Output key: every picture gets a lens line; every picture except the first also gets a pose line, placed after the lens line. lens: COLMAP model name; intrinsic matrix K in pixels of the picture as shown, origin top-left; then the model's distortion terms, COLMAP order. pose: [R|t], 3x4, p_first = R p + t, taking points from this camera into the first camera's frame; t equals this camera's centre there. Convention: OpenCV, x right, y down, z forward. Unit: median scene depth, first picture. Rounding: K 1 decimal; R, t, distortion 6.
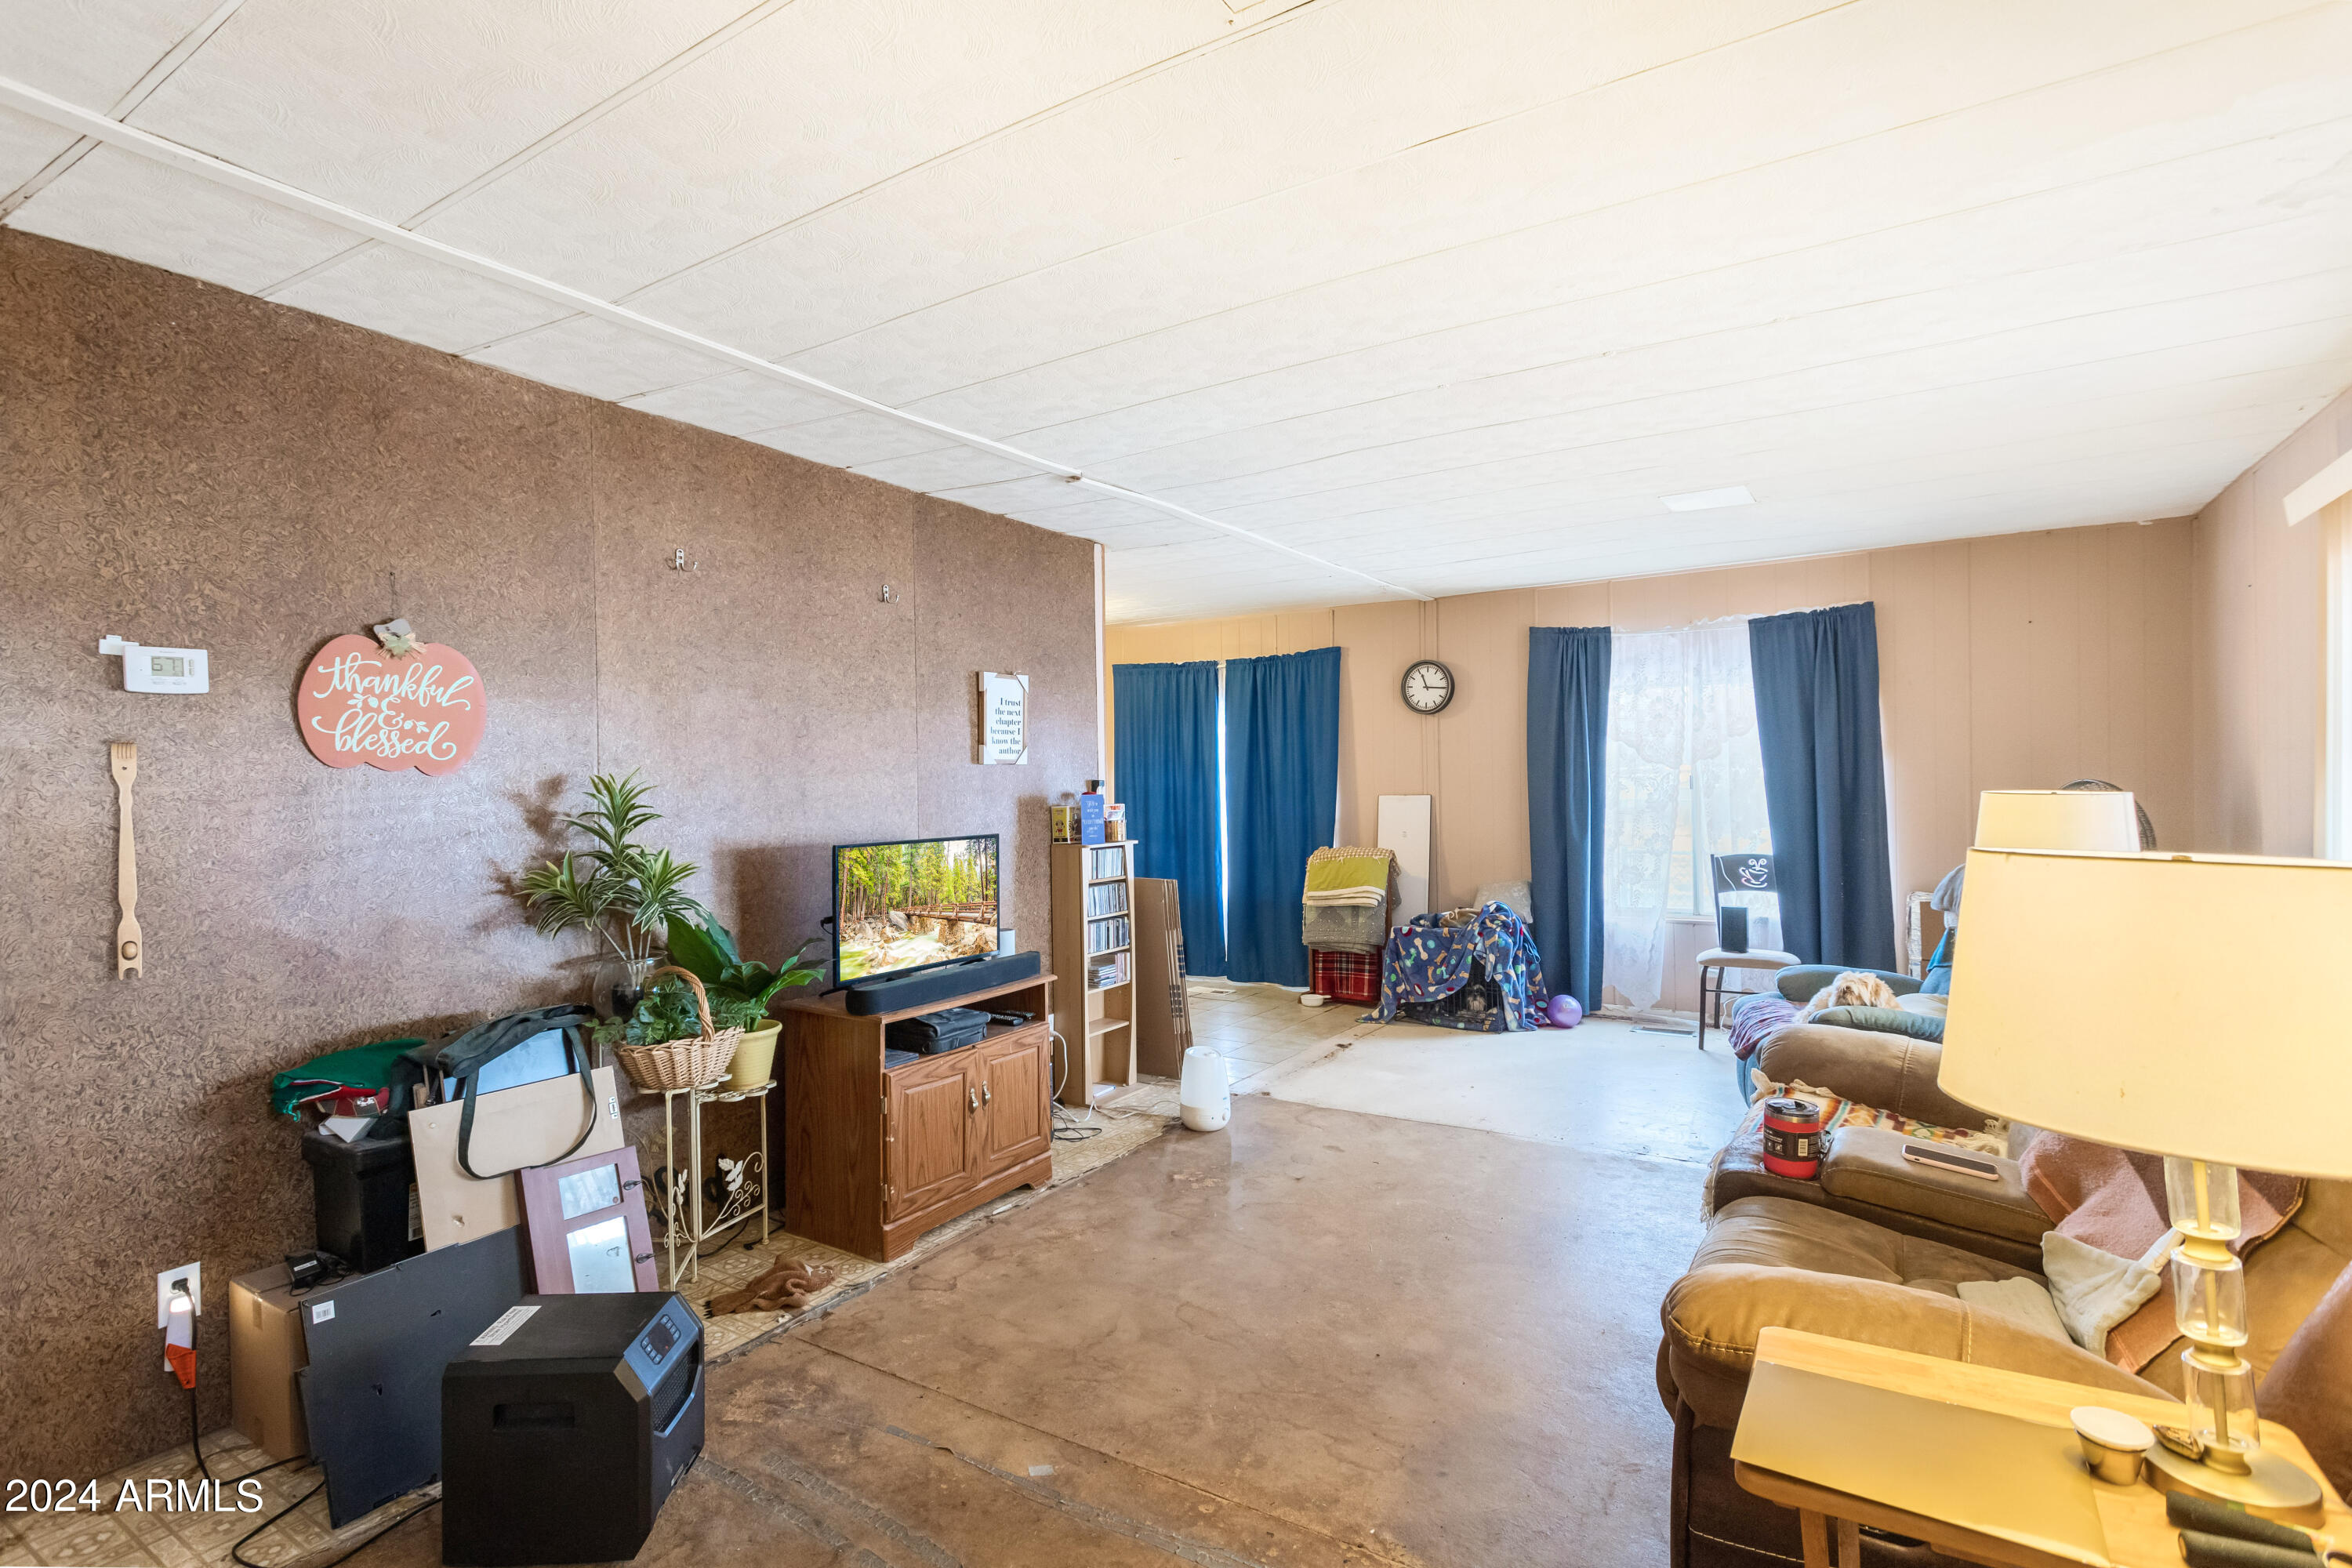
lens RADIAL K [[1141.0, 0, 1182.0], [0, 1141.0, 790.2], [0, 0, 1]] dist [-0.002048, 0.001006]
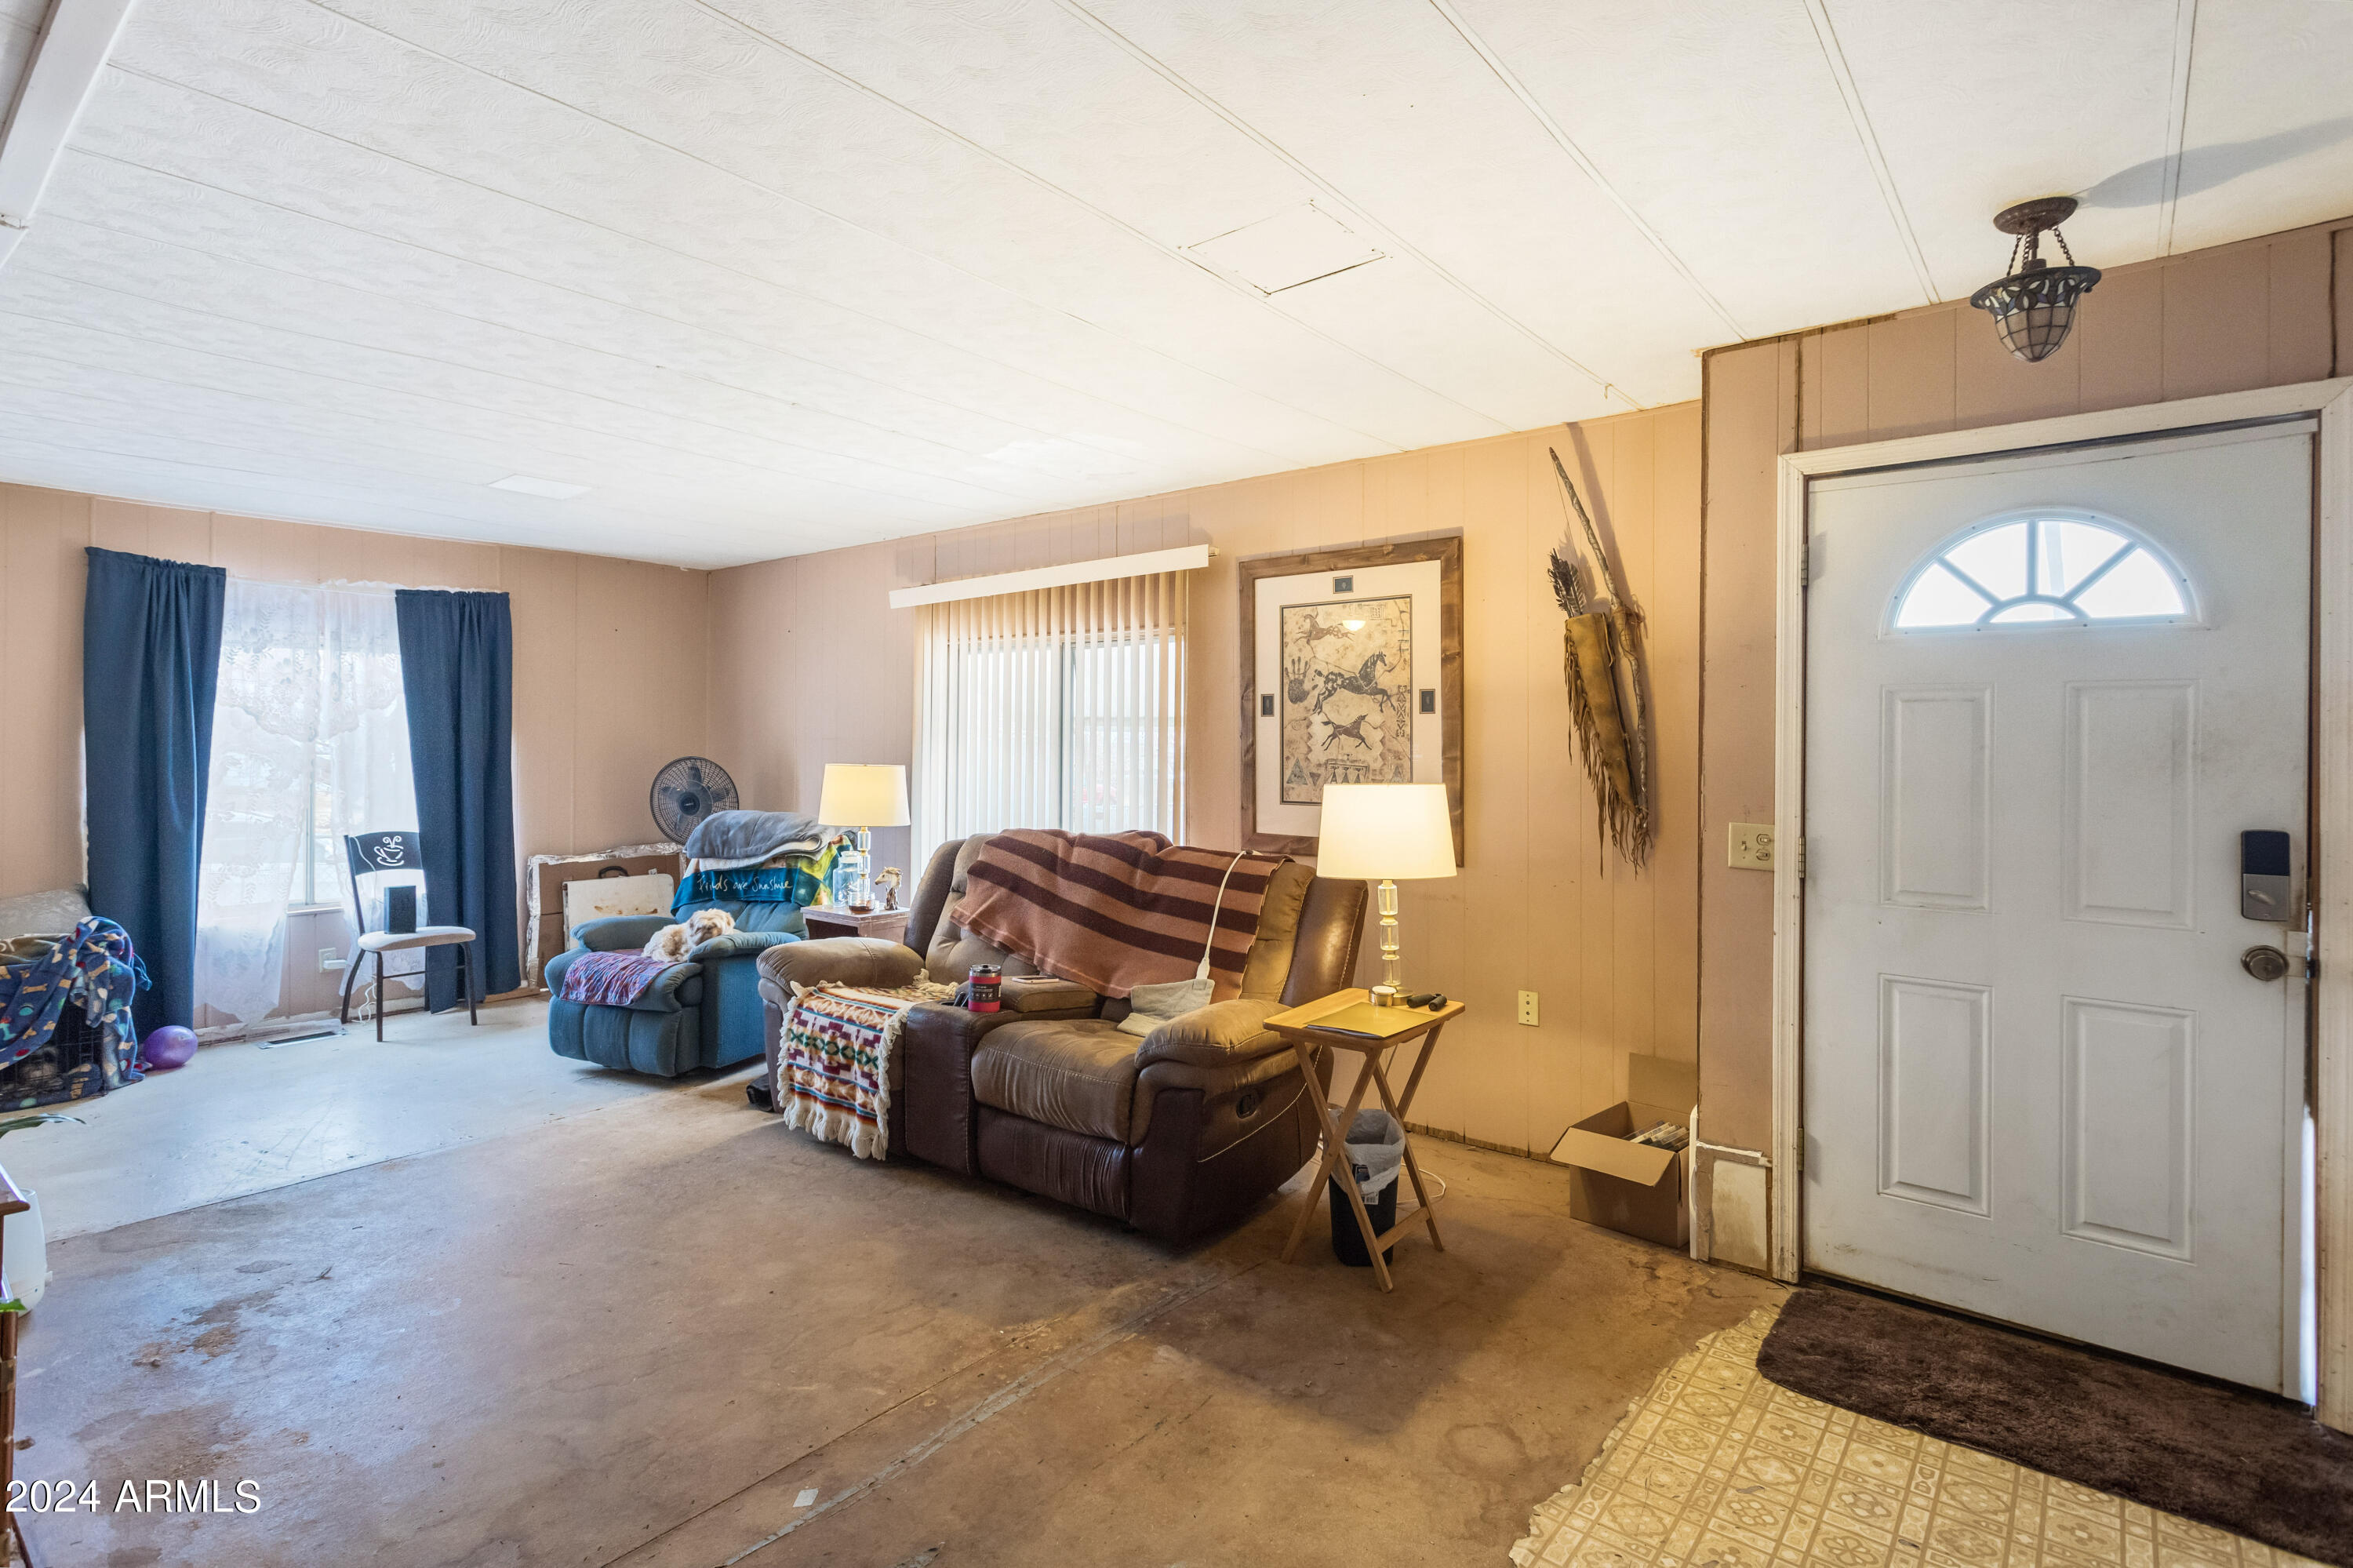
lens RADIAL K [[1141.5, 0, 1181.0], [0, 1141.5, 763.8], [0, 0, 1]] dist [-0.002048, 0.001006]
pose [[0.108689, 0.001826, 0.994074, -0.582397], [0.001913, 0.999996, -0.002046, 0.002330], [-0.994074, 0.002124, 0.108685, 0.343725]]
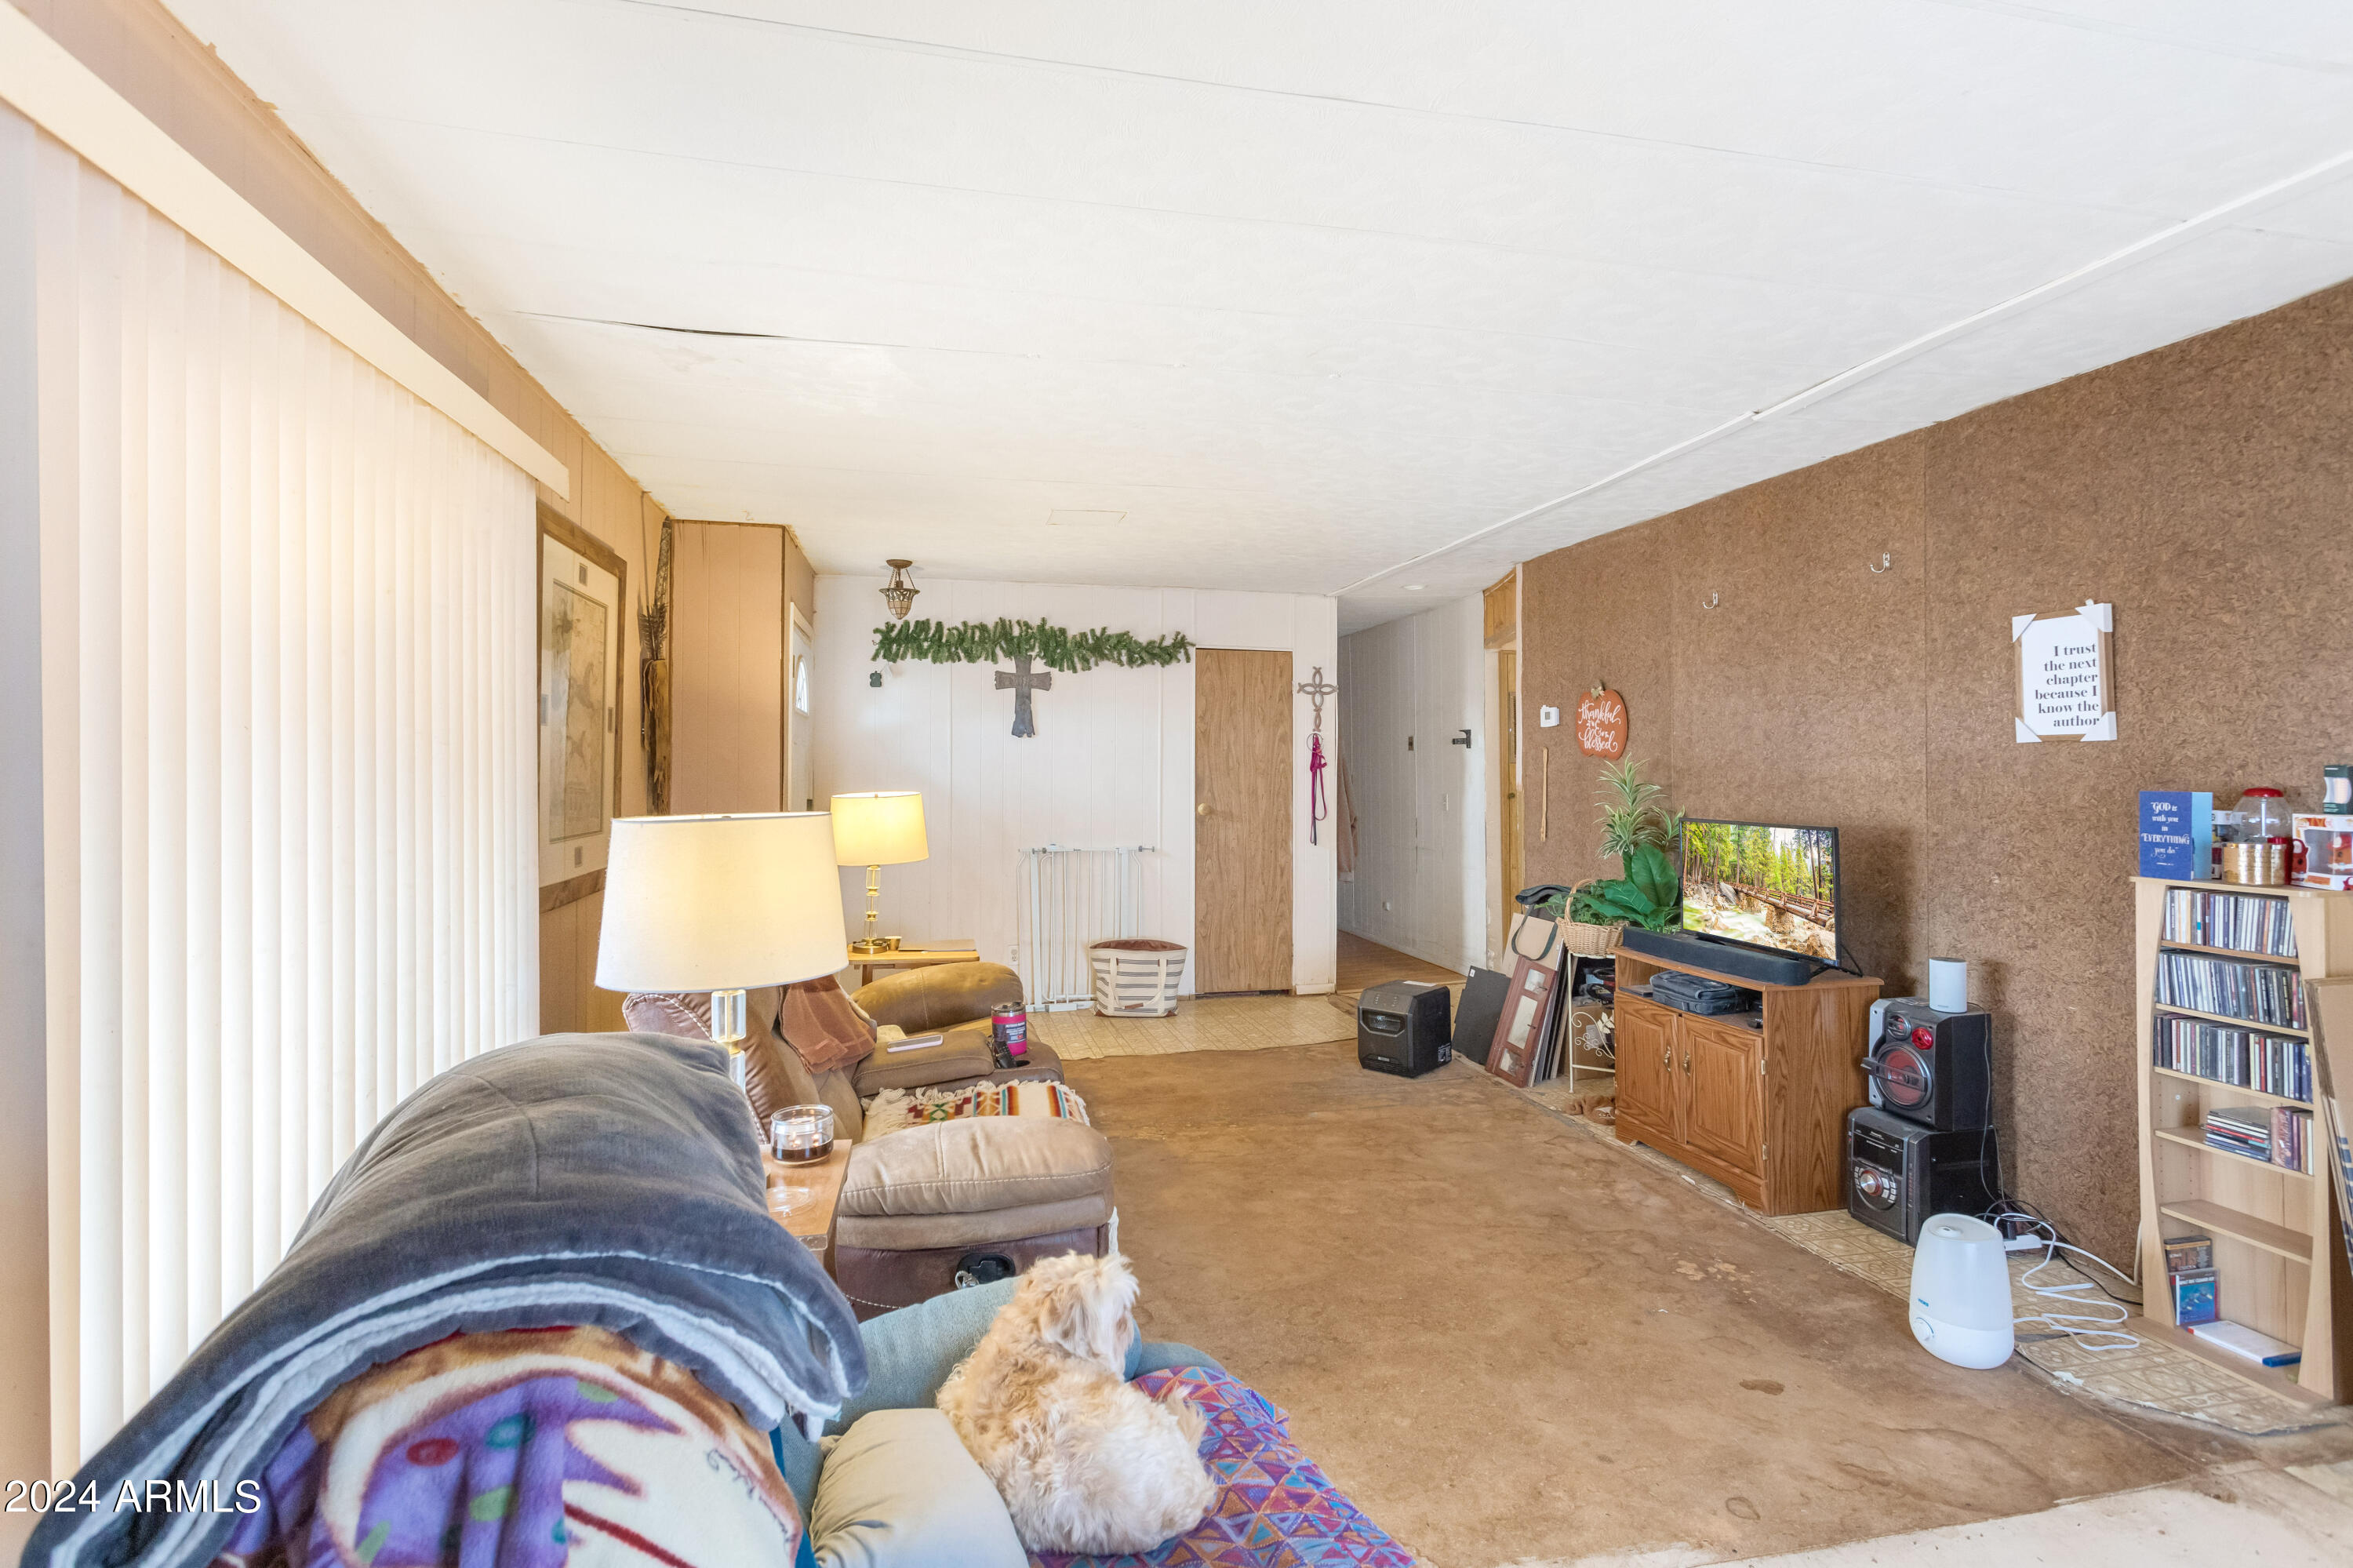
lens RADIAL K [[1141.5, 0, 1151.9], [0, 1141.5, 768.9], [0, 0, 1]] dist [-0.002048, 0.001006]
pose [[-0.727437, 0.014393, -0.686023, 0.825960], [0.004421, 0.999858, 0.016289, -0.022876], [0.686160, 0.008816, -0.727397, 1.294978]]
